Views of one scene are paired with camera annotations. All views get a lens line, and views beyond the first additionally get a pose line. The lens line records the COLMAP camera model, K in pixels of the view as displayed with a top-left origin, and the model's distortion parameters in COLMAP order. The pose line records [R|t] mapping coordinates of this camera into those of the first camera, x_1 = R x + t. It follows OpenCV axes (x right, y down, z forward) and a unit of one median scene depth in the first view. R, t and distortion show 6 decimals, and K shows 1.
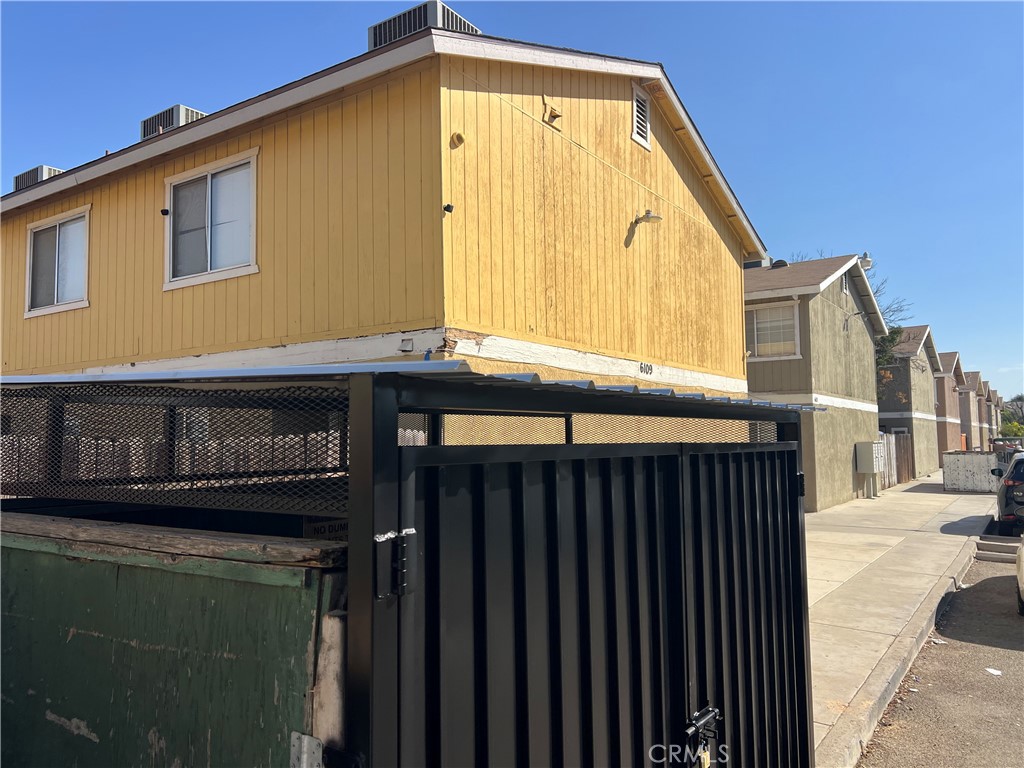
lens RADIAL K [[765.4, 0, 512.0], [0, 765.4, 384.0], [0, 0, 1]] dist [0.063345, -0.076816]
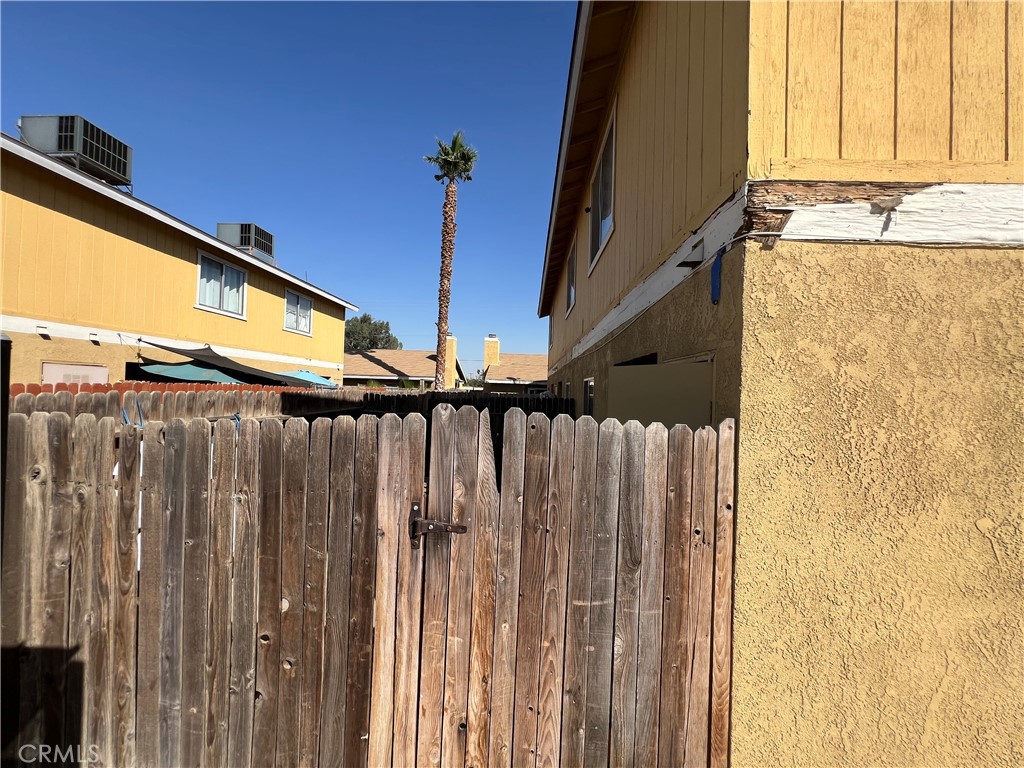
lens RADIAL K [[412.3, 0, 510.5], [0, 412.3, 390.7], [0, 0, 1]] dist [0.000543, 0.000017]
pose [[0.532512, 0.021925, -0.846139, 0.031761], [0.028098, 0.998656, 0.043560, 0.023260], [0.845956, -0.046971, 0.531180, 0.623202]]
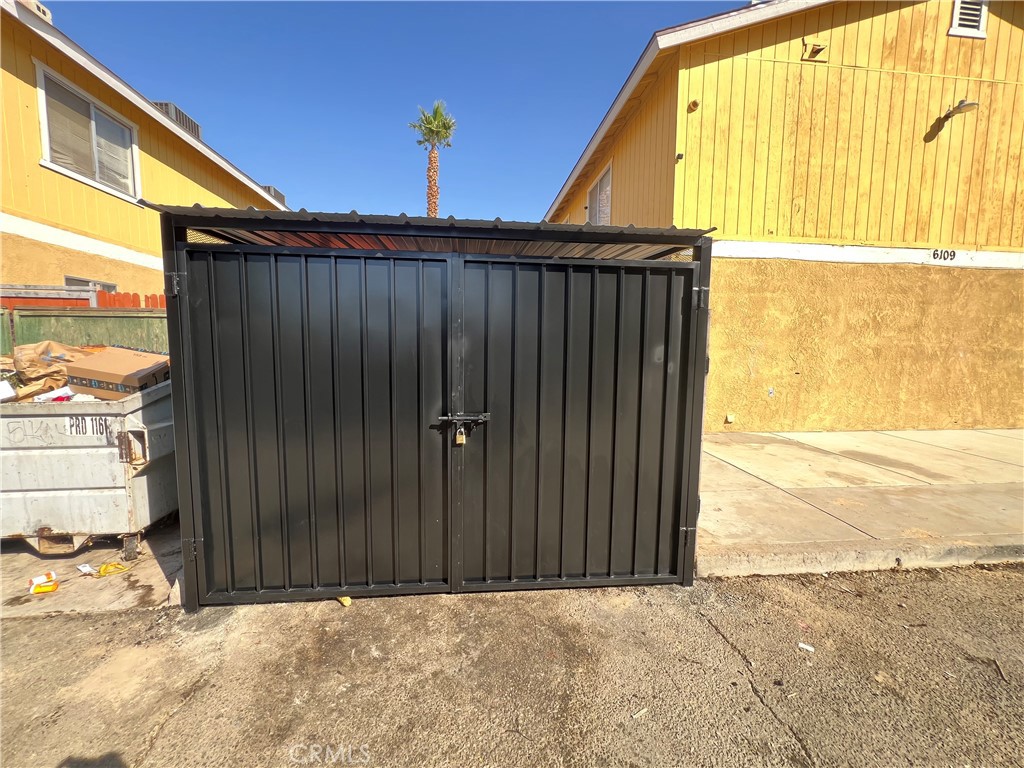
lens RADIAL K [[405.4, 0, 509.9], [0, 405.4, 382.3], [0, 0, 1]] dist [-0.003249, -0.000246]
pose [[0.643819, 0.085971, -0.760333, 0.288356], [0.036965, 0.989014, 0.143128, 0.070230], [0.764284, -0.120254, 0.633568, 0.155110]]
